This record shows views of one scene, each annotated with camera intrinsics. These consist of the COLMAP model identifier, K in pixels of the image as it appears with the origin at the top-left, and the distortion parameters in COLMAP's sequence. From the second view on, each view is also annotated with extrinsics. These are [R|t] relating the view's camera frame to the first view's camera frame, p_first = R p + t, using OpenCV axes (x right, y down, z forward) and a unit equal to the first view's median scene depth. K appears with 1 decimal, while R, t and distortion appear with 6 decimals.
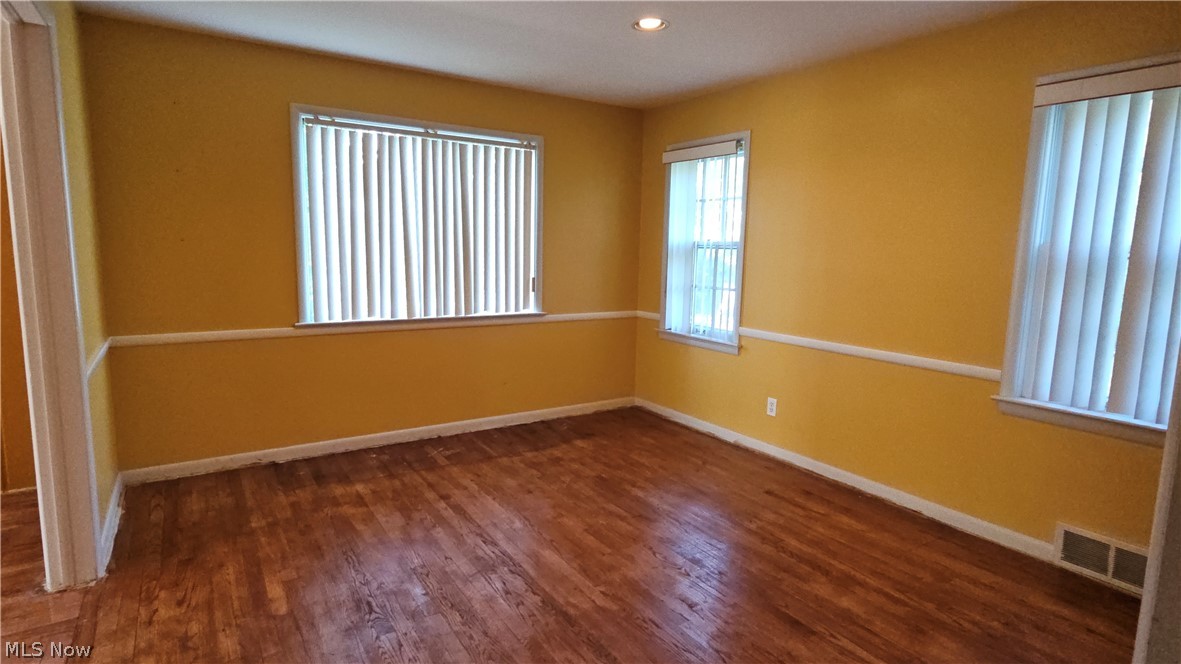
lens RADIAL K [[606.8, 0, 588.5], [0, 606.8, 328.8], [0, 0, 1]] dist [-0.007019, -0.001979]
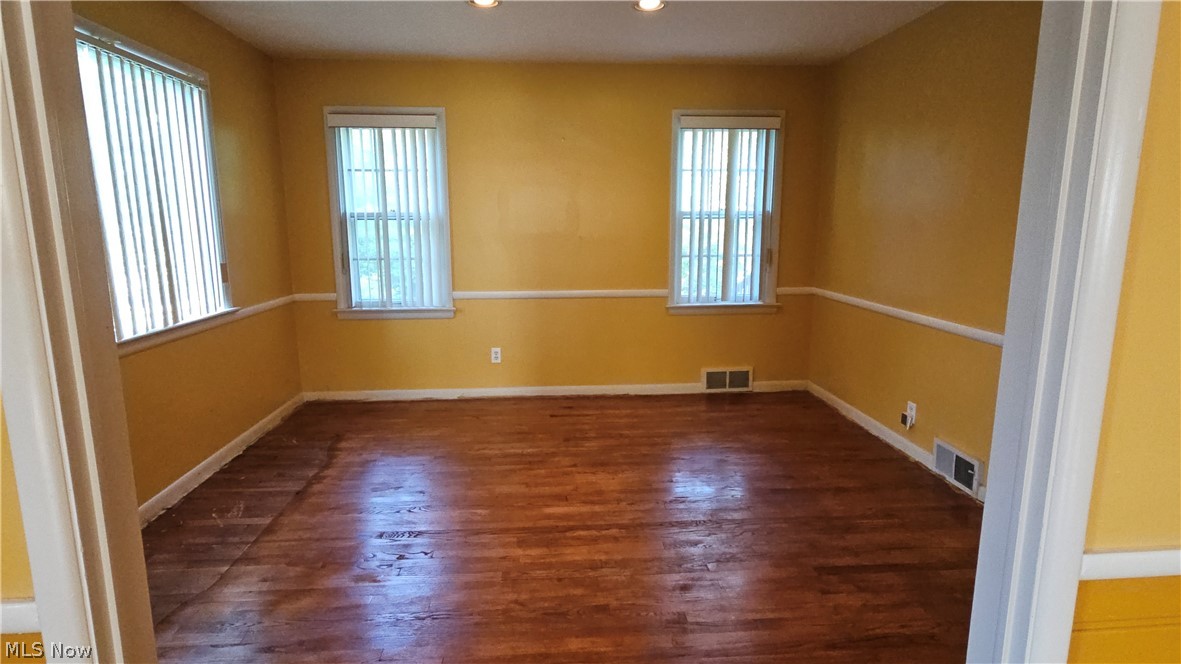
lens RADIAL K [[606.8, 0, 588.1], [0, 606.8, 327.3], [0, 0, 1]] dist [-0.007019, -0.001979]
pose [[0.481752, -0.173142, 0.859032, -0.594258], [0.133154, 0.983367, 0.123529, -0.043420], [-0.866132, 0.054874, 0.496794, 0.266611]]
